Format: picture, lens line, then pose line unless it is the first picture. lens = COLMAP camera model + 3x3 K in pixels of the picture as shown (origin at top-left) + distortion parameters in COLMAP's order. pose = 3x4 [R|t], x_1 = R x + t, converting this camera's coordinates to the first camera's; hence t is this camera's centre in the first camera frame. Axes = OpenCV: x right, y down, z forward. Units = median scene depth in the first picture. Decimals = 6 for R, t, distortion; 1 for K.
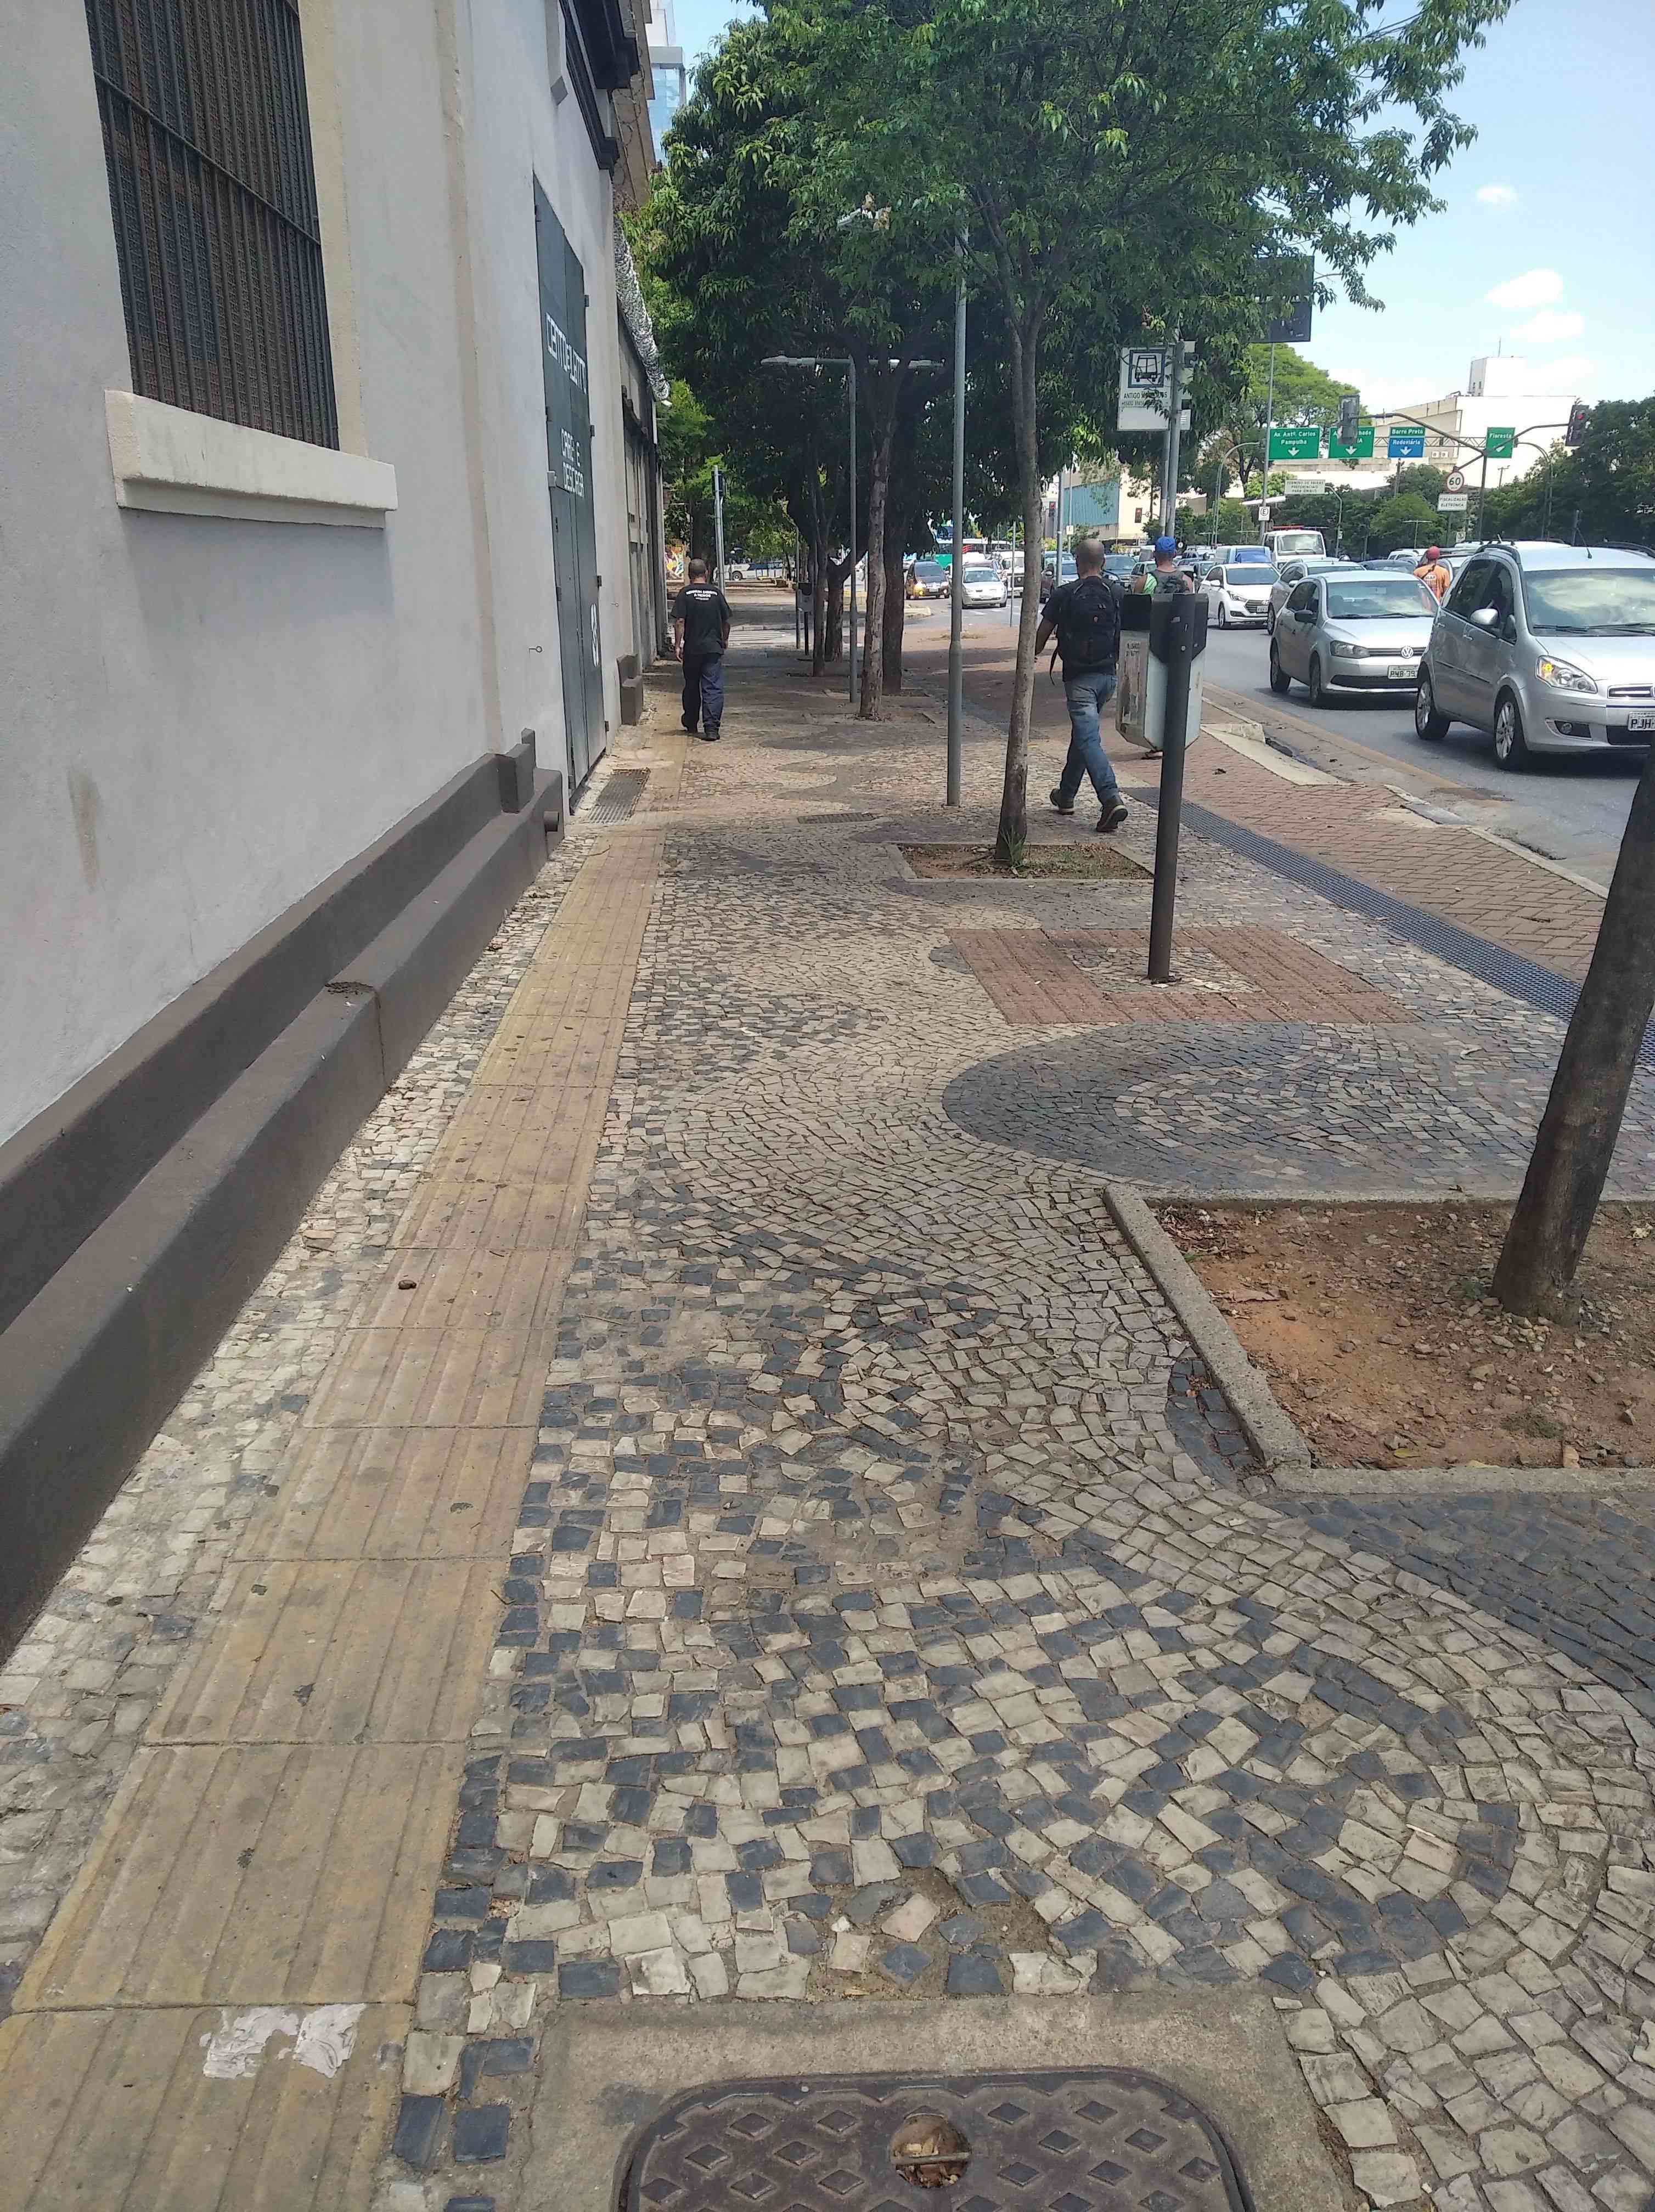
lens RADIAL K [[1694.6, 0, 828.9], [0, 1694.6, 1106.8], [0, 0, 1]] dist [0.053861, -0.062381]
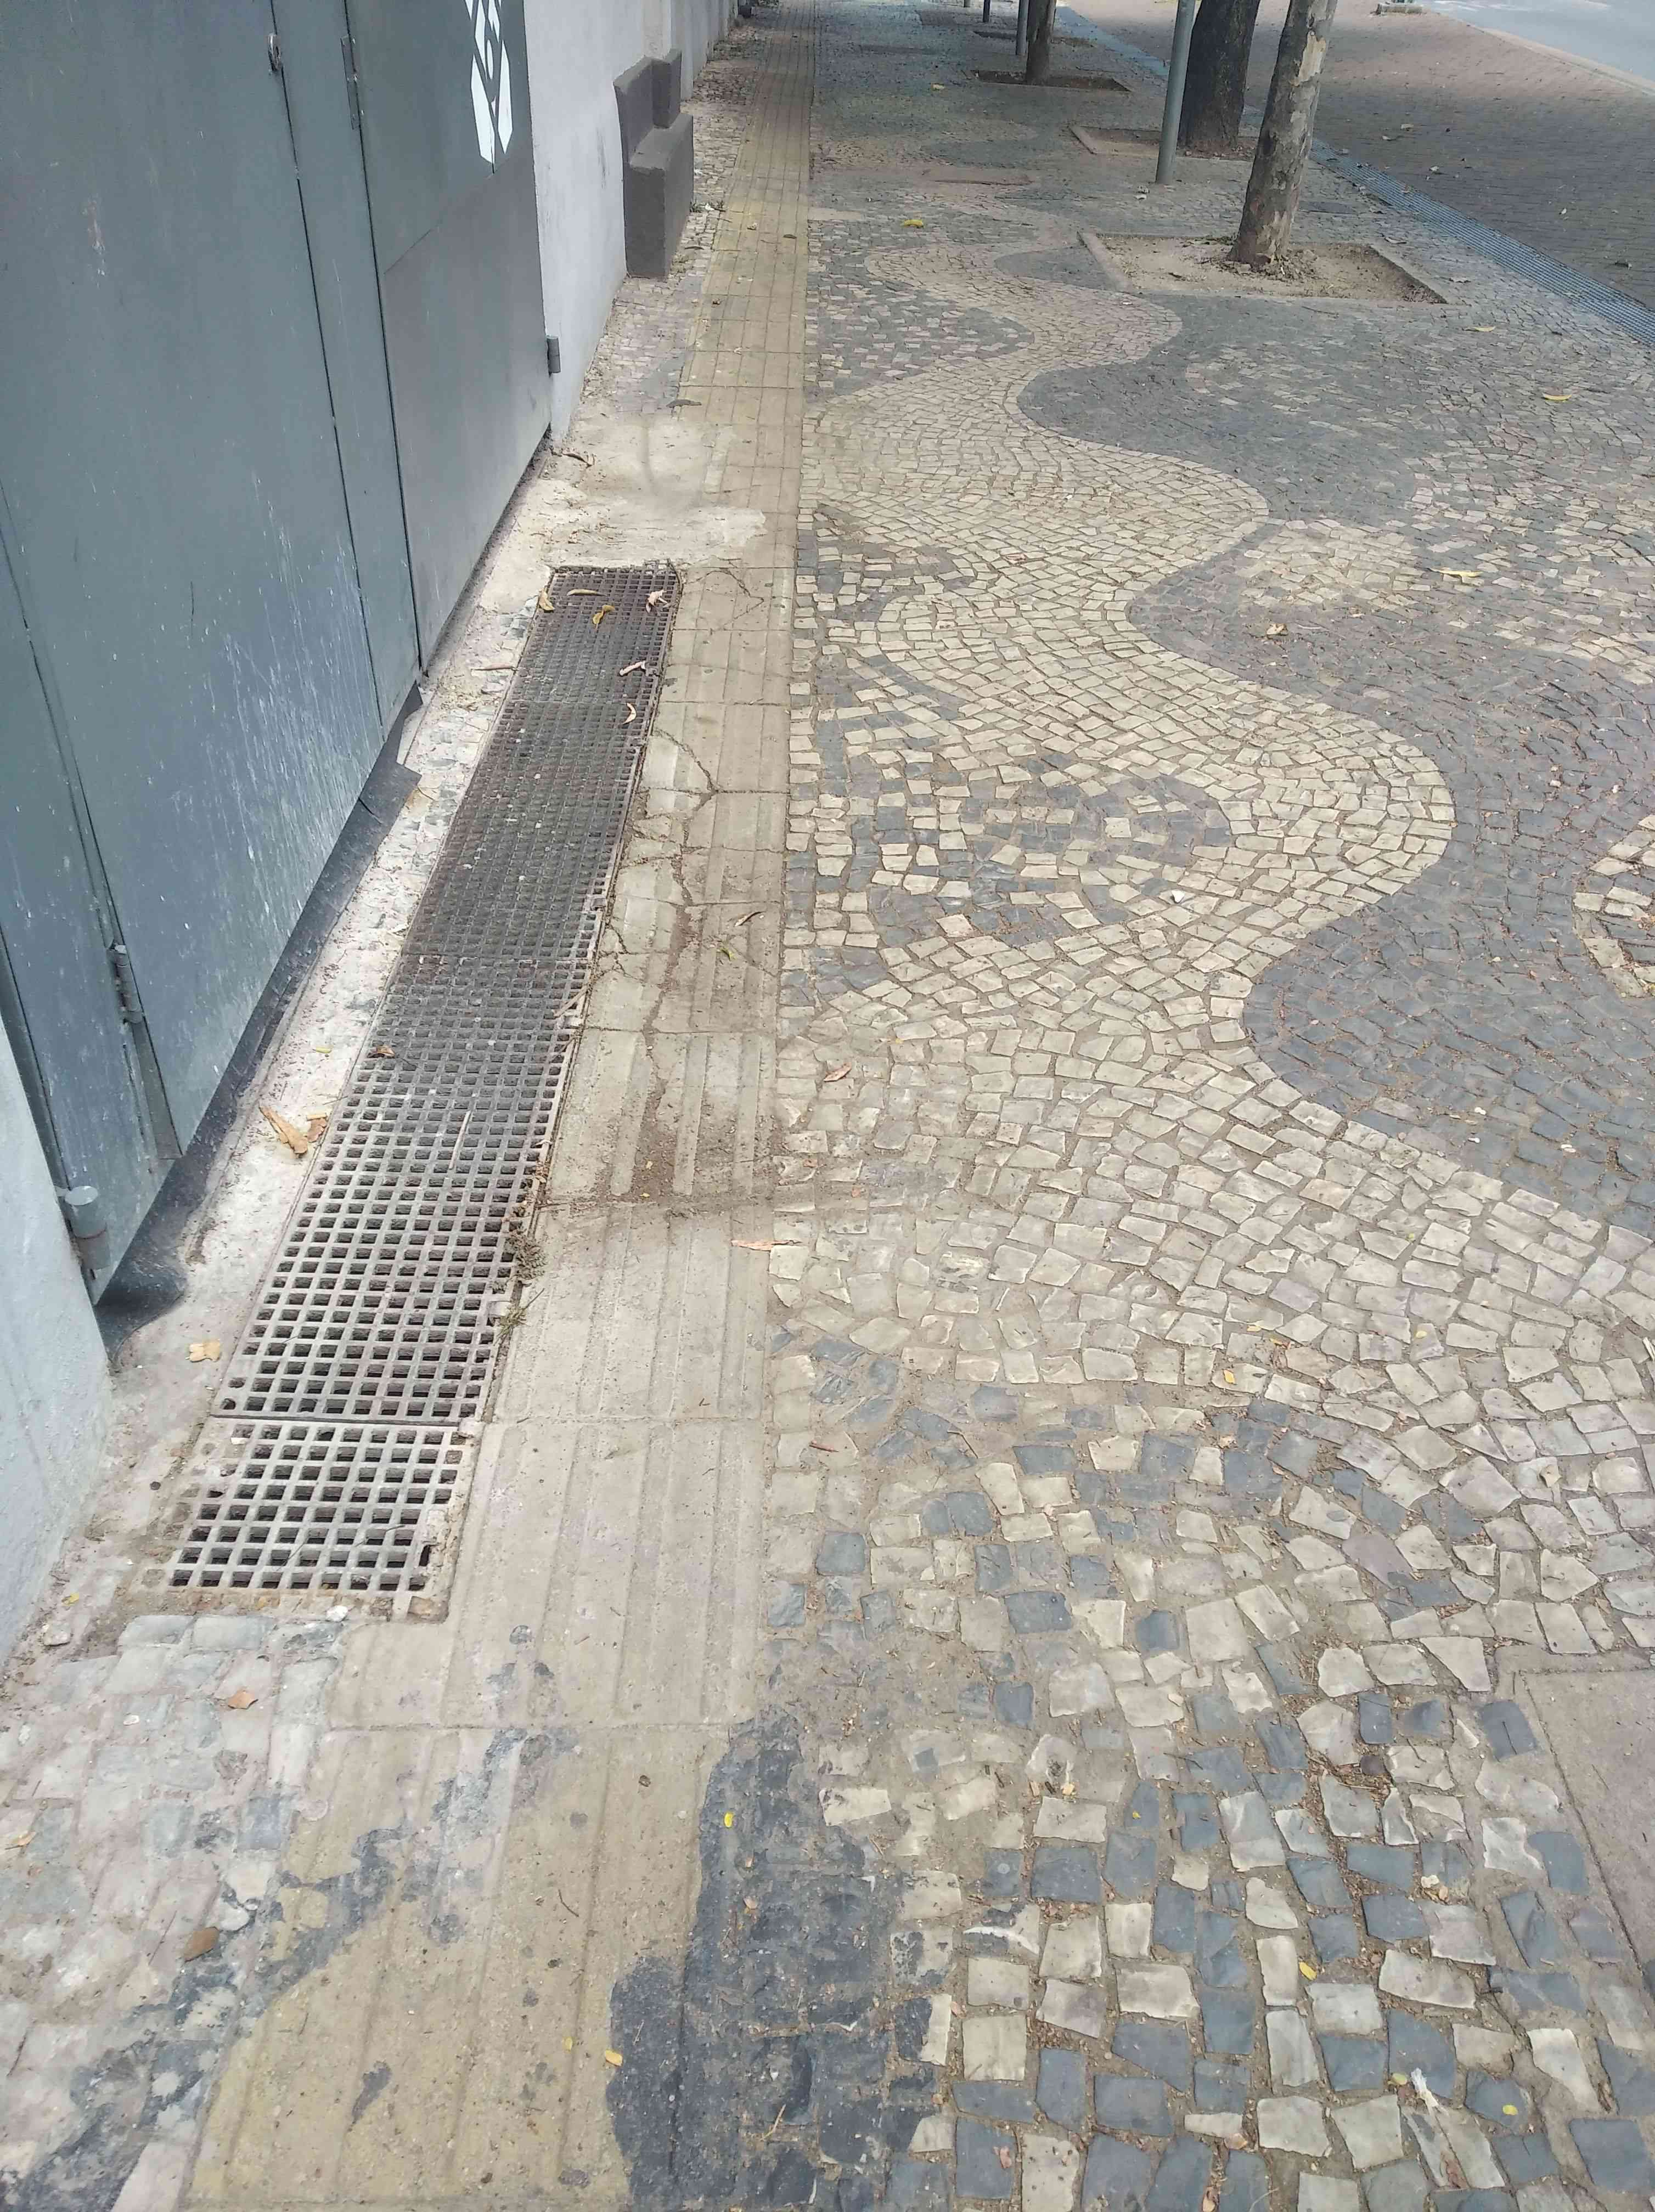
lens RADIAL K [[1679.5, 0, 818.1], [0, 1679.5, 1113.5], [0, 0, 1]] dist [0.006579, -0.004824]
pose [[0.997373, 0.065761, -0.030381, -0.009381], [-0.052380, 0.944397, 0.324609, -0.028929], [0.050038, -0.322164, 0.945360, 0.098606]]
